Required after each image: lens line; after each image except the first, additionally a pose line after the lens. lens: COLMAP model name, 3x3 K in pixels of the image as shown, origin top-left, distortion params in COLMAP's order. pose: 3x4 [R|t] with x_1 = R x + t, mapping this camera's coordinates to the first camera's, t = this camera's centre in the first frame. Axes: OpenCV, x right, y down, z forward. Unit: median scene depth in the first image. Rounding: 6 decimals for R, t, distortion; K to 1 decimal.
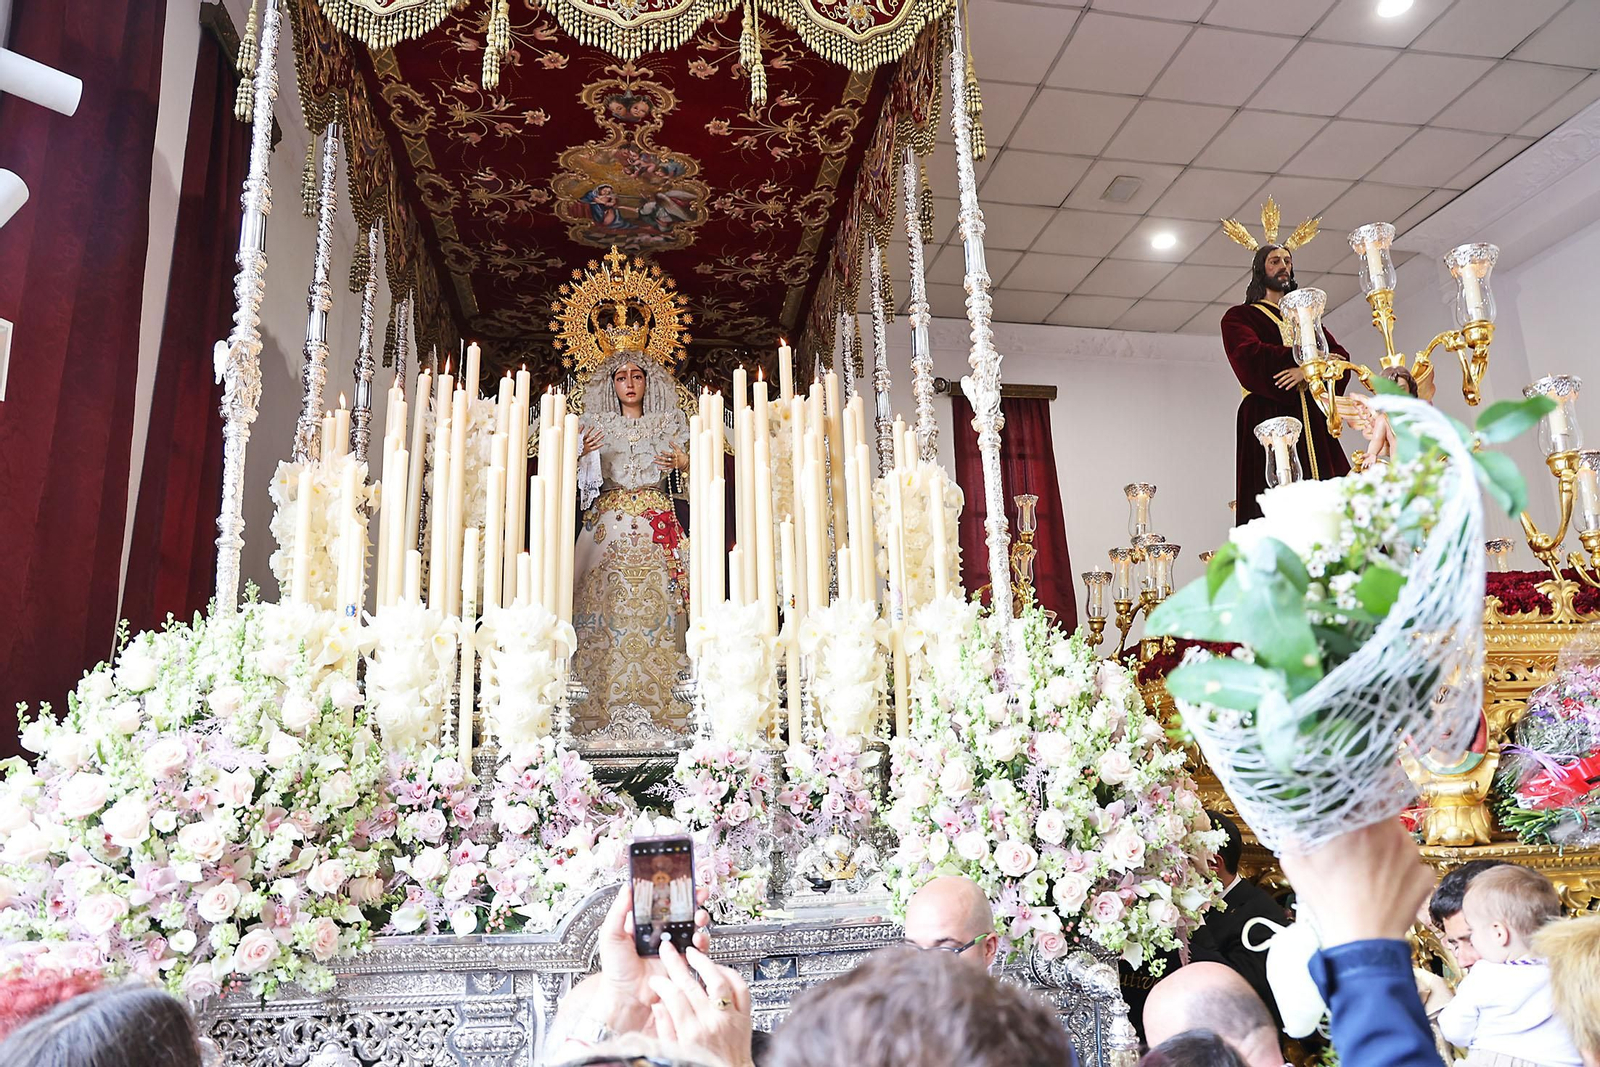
lens RADIAL K [[1108.0, 0, 801.5], [0, 1108.0, 559.9], [0, 0, 1]] dist [-0.102651, 0.071703]
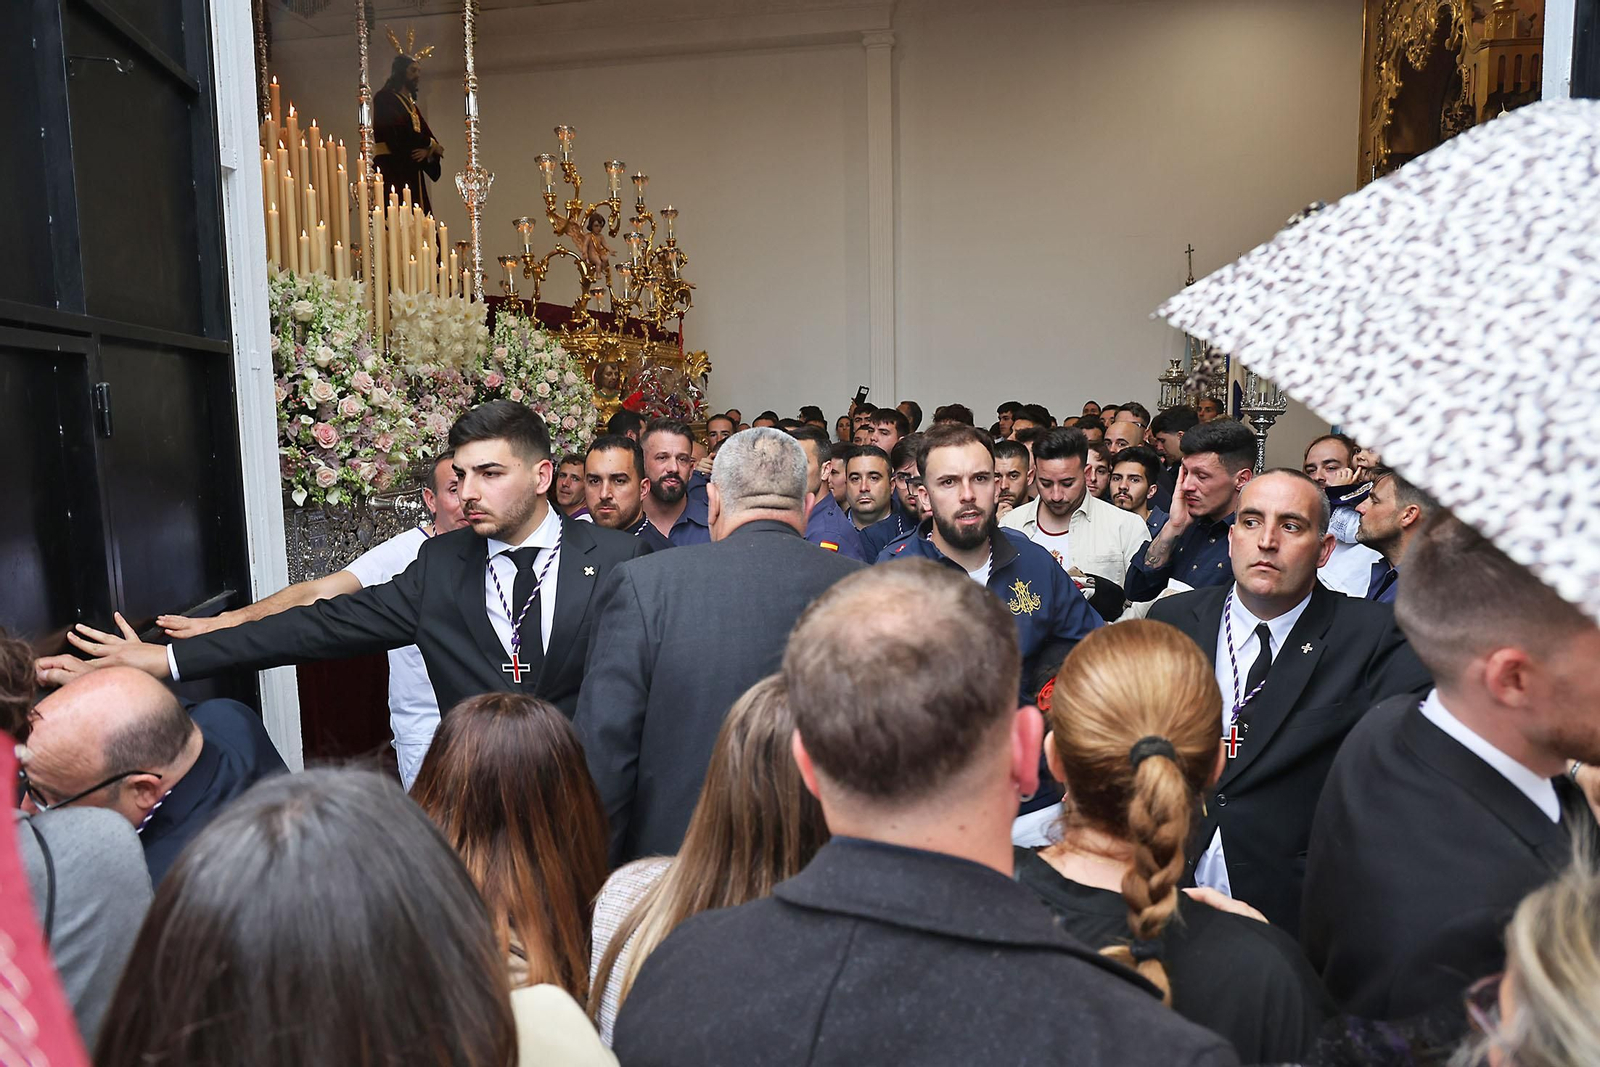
lens RADIAL K [[1108.0, 0, 801.5], [0, 1108.0, 559.9], [0, 0, 1]] dist [-0.102651, 0.071703]
pose [[0.344646, -0.103248, 0.933037, -1.427656], [-0.194314, 0.964560, 0.178512, 0.019995], [-0.918401, -0.242825, 0.312370, -0.235940]]
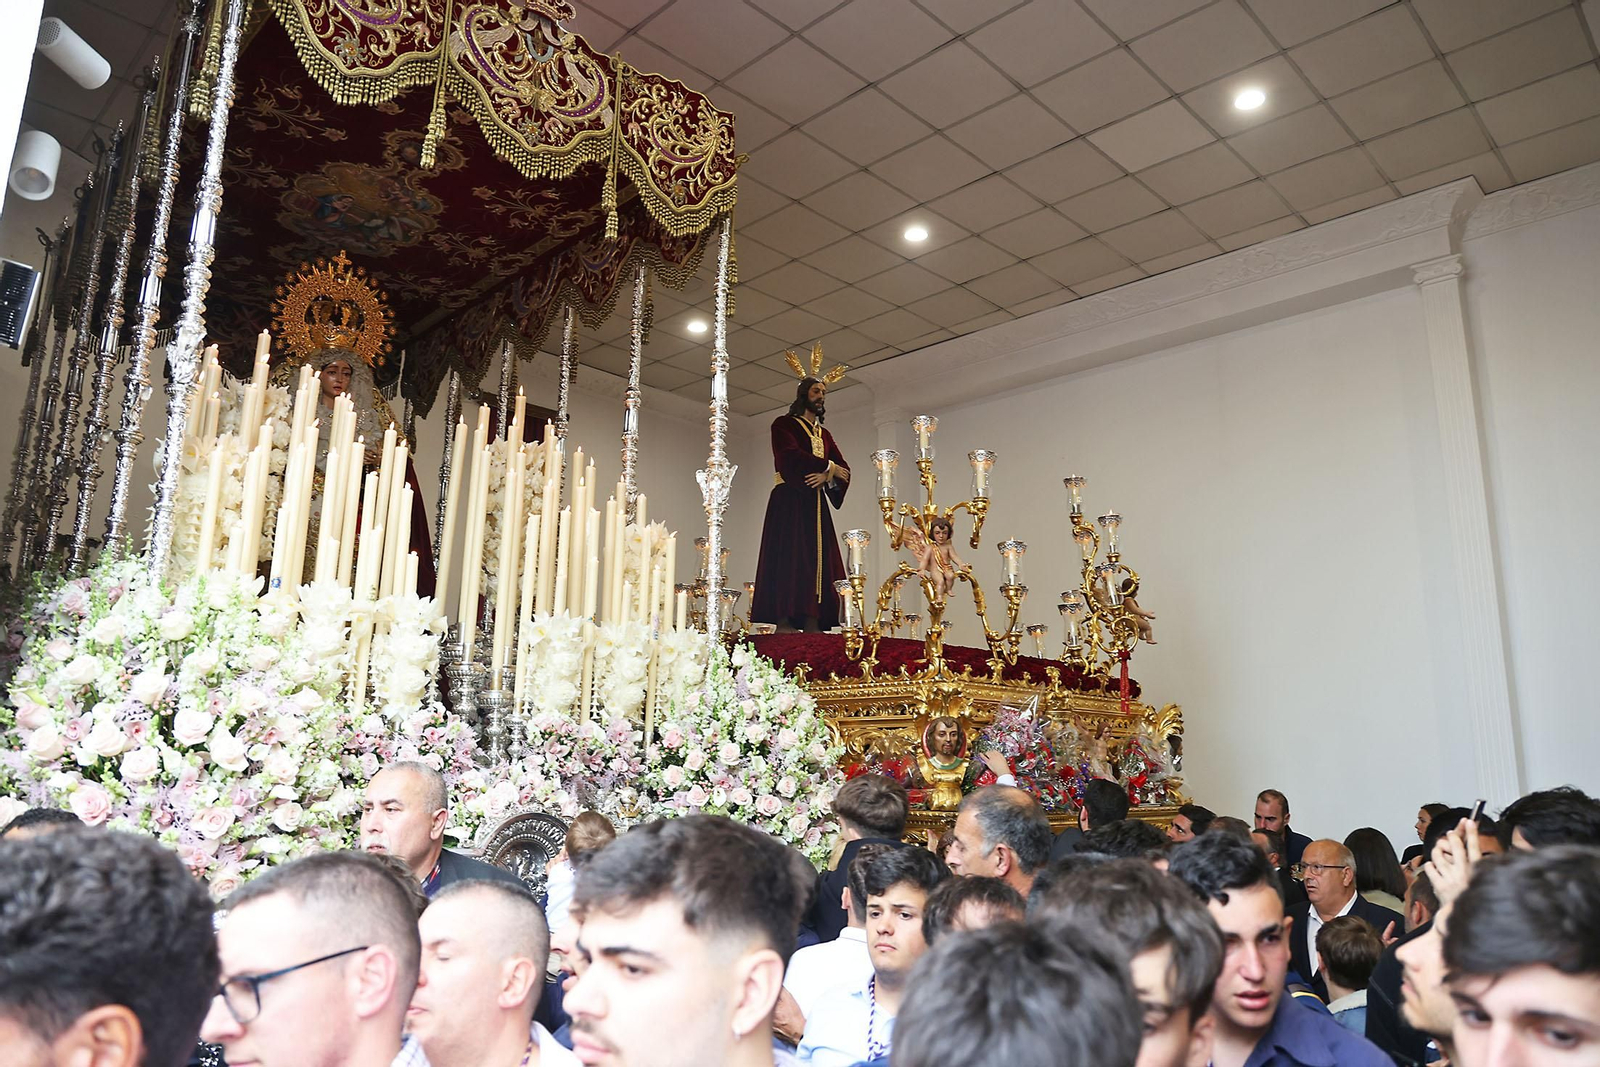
lens RADIAL K [[1110.0, 0, 806.1], [0, 1110.0, 545.6], [0, 0, 1]] dist [-0.095578, 0.071482]
pose [[0.814715, 0.158800, 0.557693, -0.530388], [-0.159718, 0.986022, -0.047438, -0.025982], [-0.557431, -0.050425, 0.828691, -0.263254]]
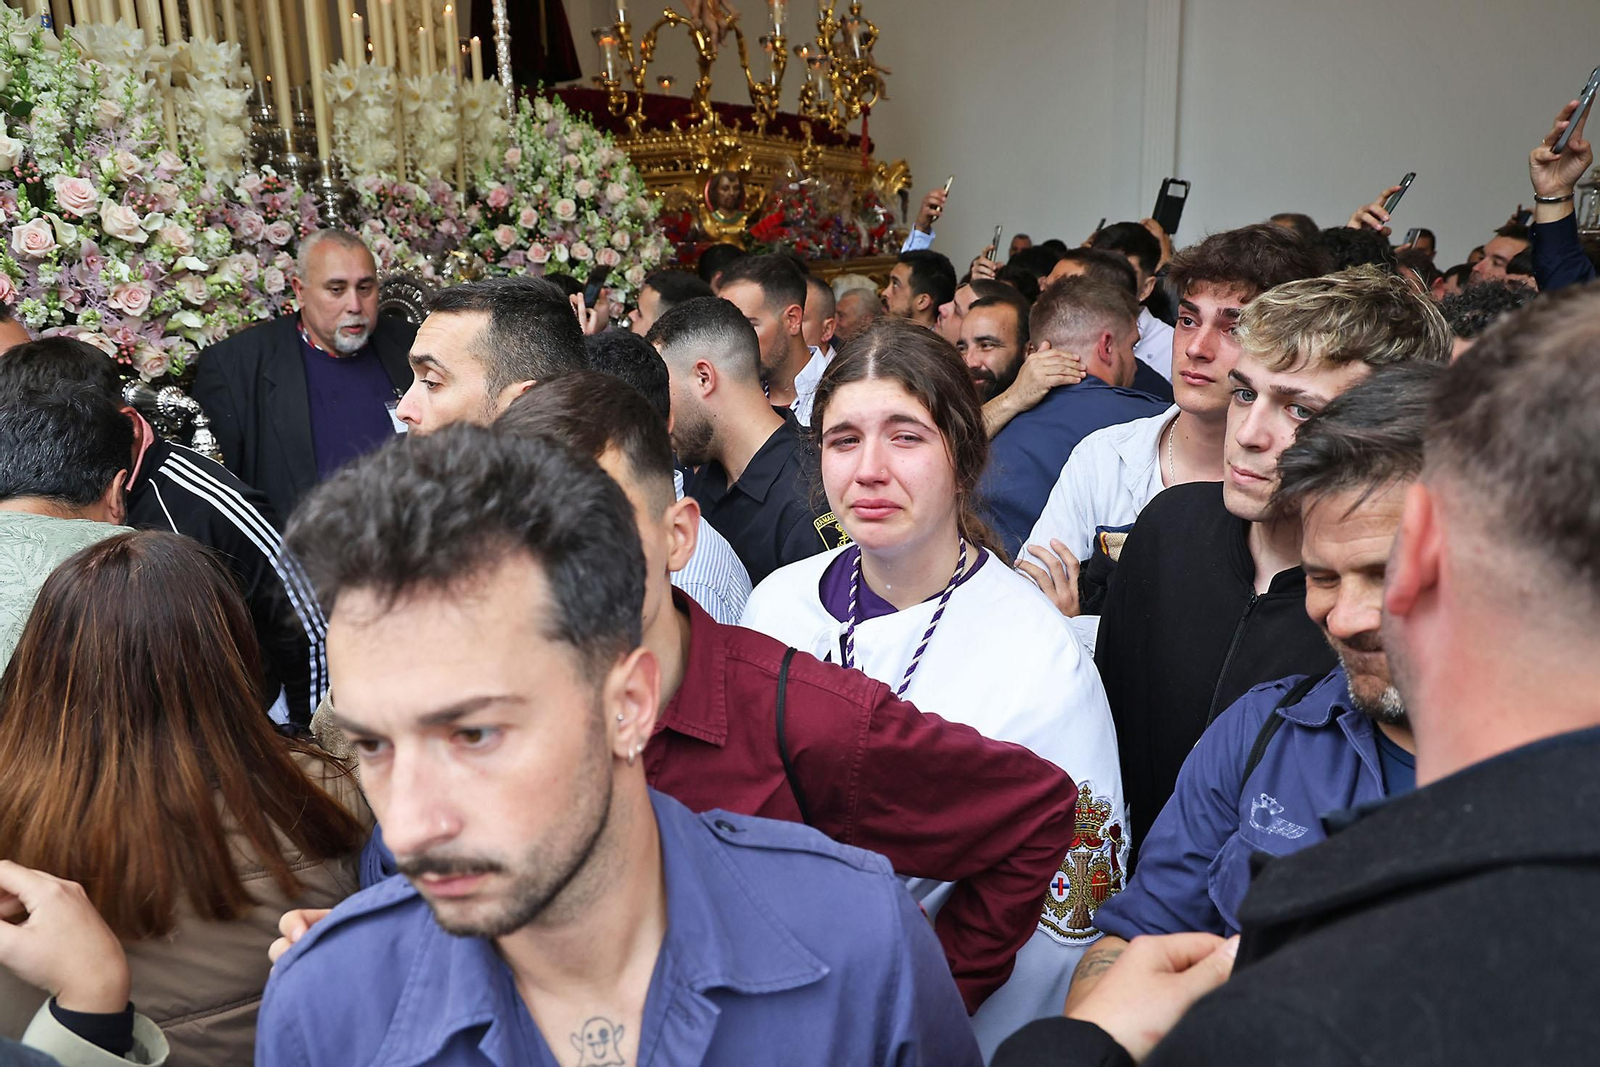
lens RADIAL K [[1110.0, 0, 806.1], [0, 1110.0, 545.6], [0, 0, 1]] dist [-0.095578, 0.071482]
pose [[0.586696, -0.197901, 0.785254, -0.754771], [-0.162390, 0.921232, 0.353499, 0.024270], [-0.793359, -0.334914, 0.508345, -0.178760]]
